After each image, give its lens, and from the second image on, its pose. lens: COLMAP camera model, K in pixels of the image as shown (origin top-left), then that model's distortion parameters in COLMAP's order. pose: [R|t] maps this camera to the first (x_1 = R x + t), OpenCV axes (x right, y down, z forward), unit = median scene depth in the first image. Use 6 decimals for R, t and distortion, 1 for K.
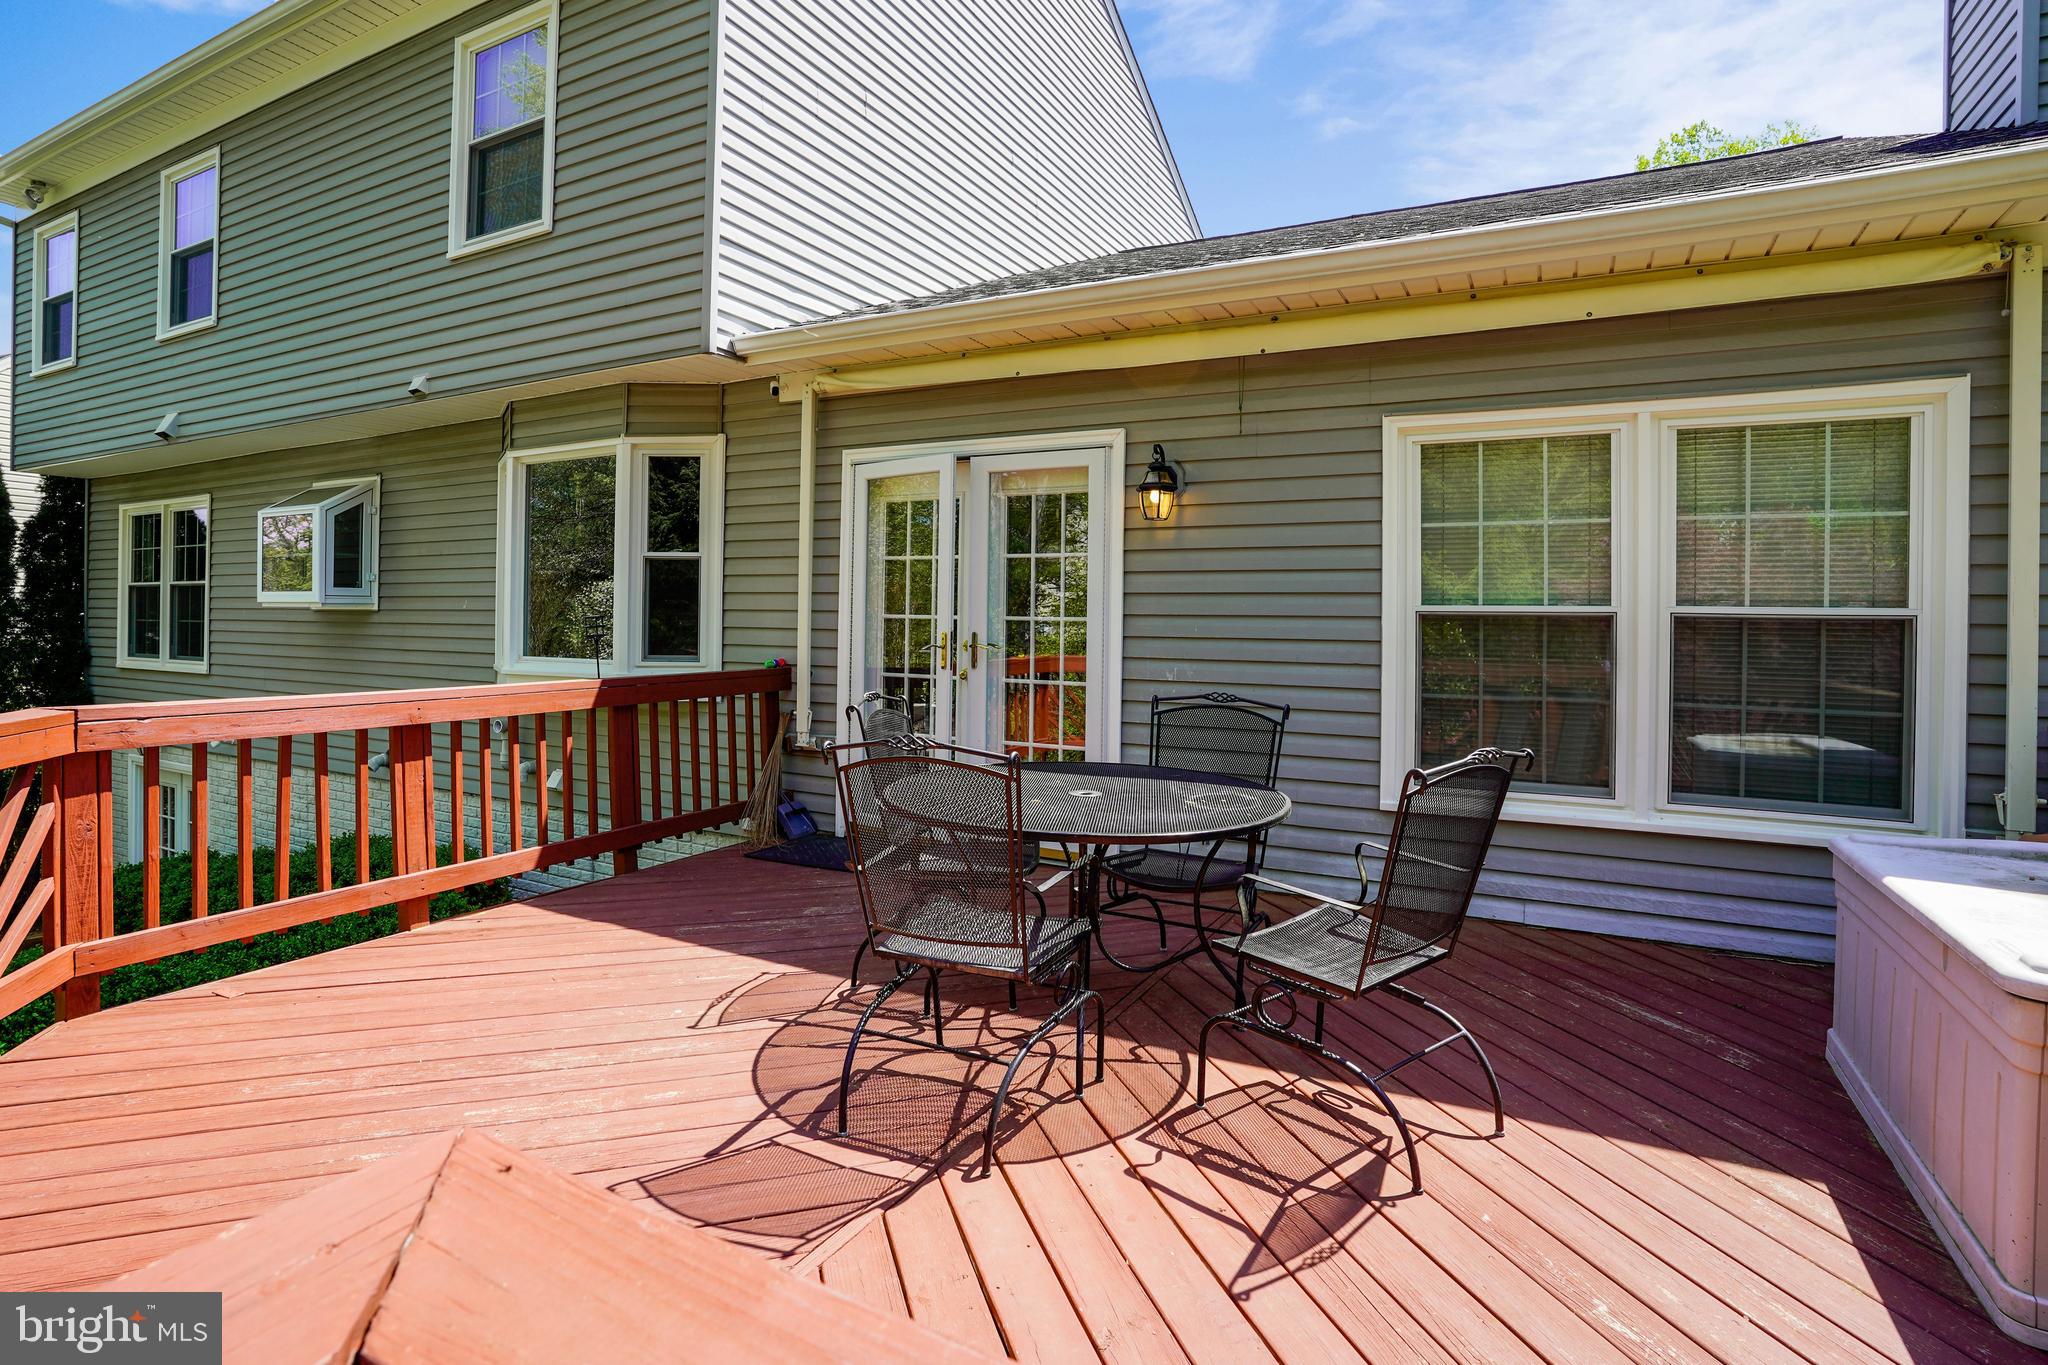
lens RADIAL K [[1025.0, 0, 1024.0], [0, 1025.0, 682.5], [0, 0, 1]] dist [-0.069045, 0.031912]
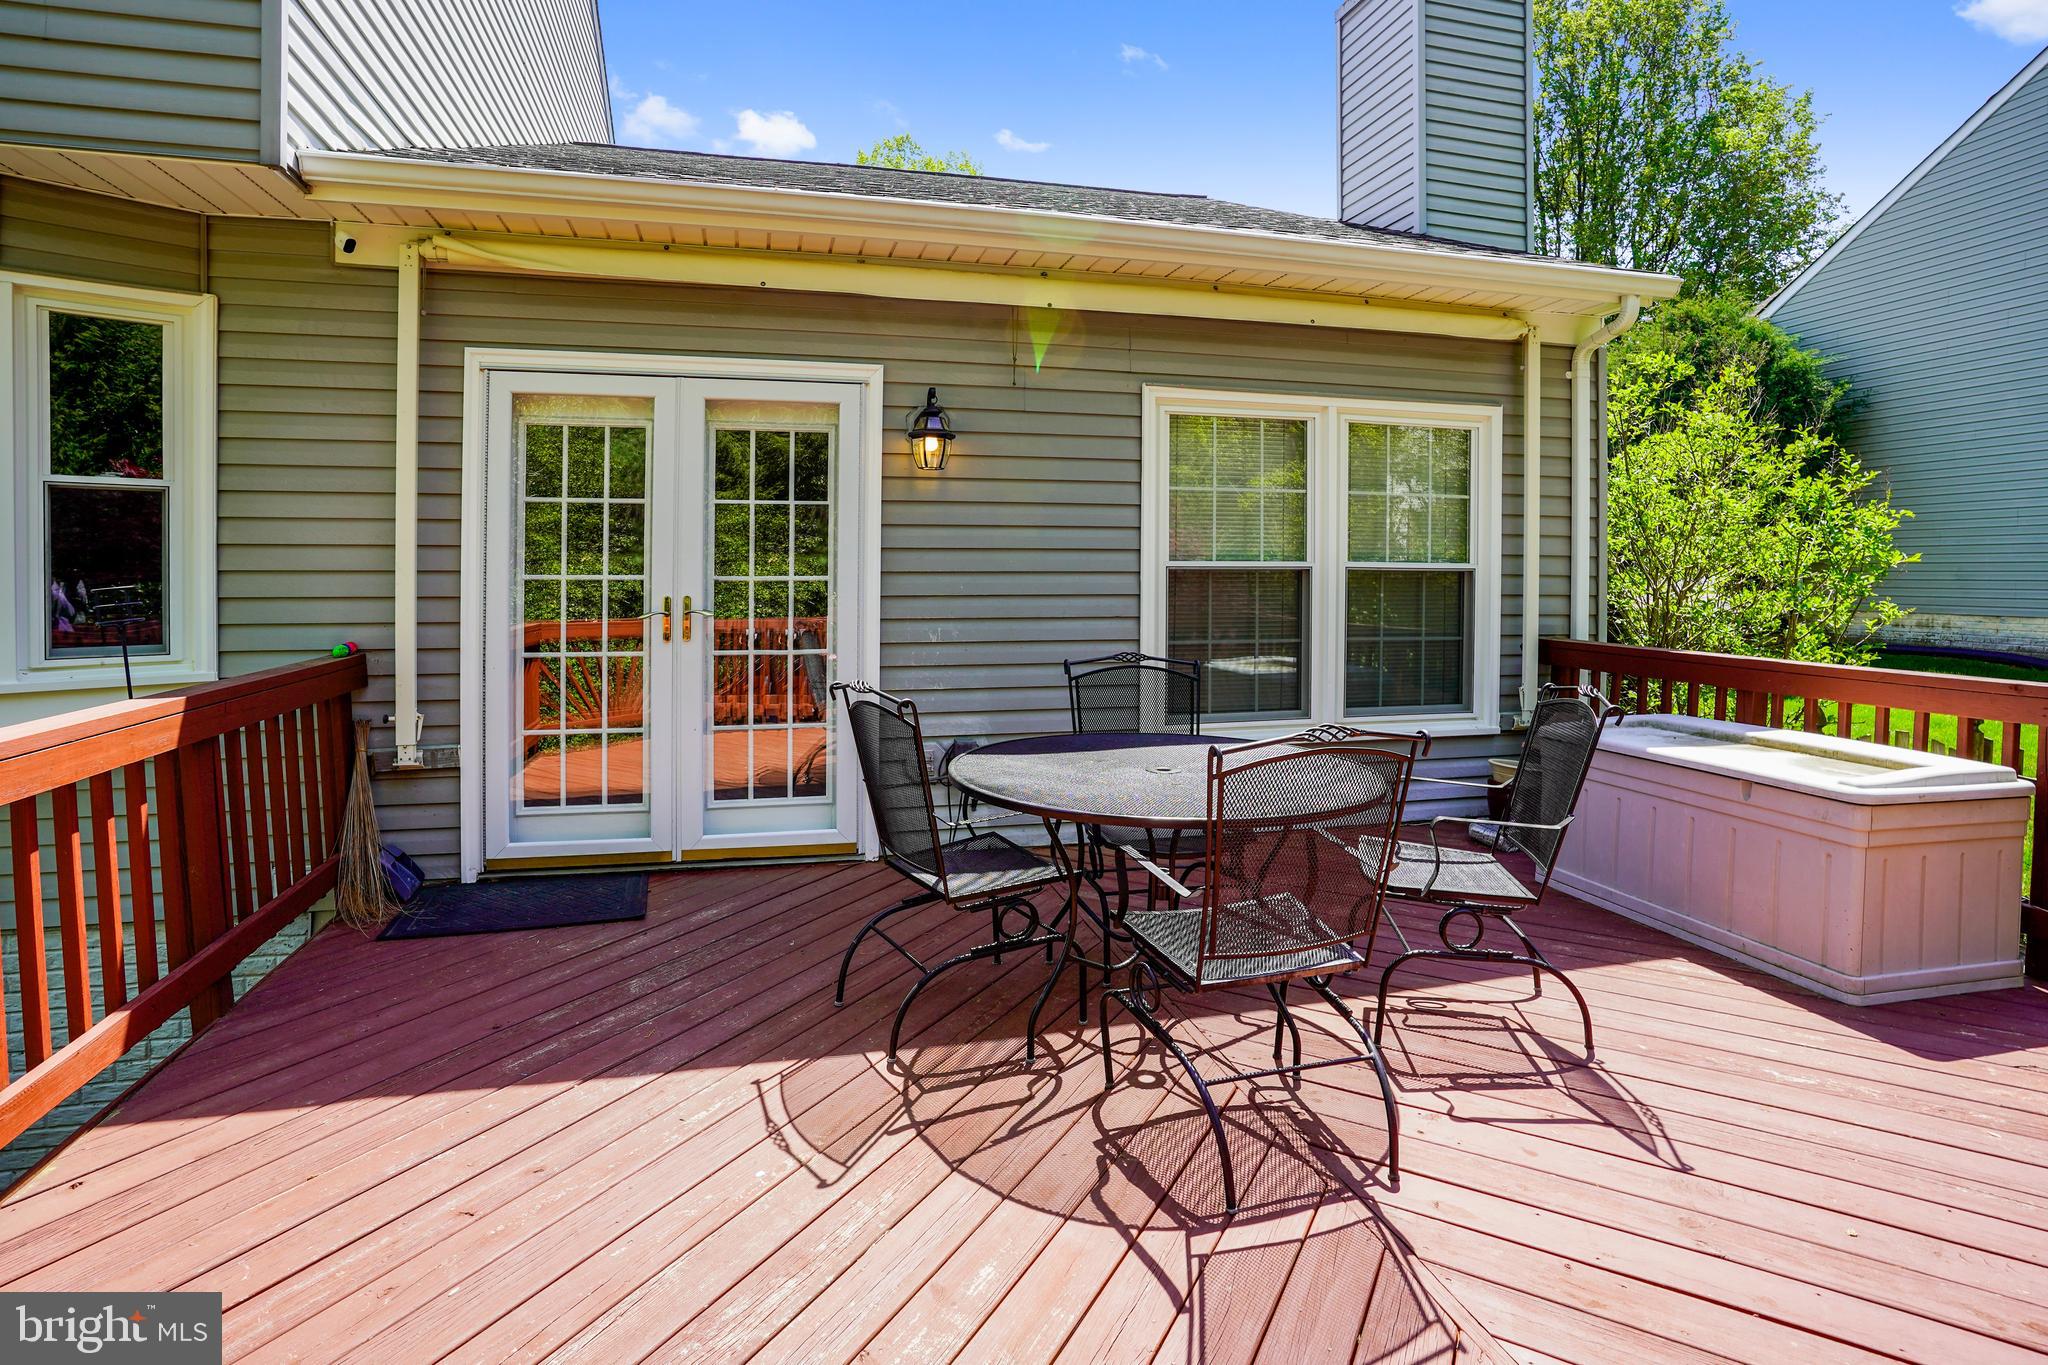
lens RADIAL K [[1032.0, 0, 1002.1], [0, 1032.0, 642.3], [0, 0, 1]] dist [-0.090449, 0.050486]
pose [[0.747554, -0.056455, 0.661798, -0.490013], [0.047383, 0.998375, 0.031644, -0.032778], [-0.662509, 0.007702, 0.749014, 0.291030]]
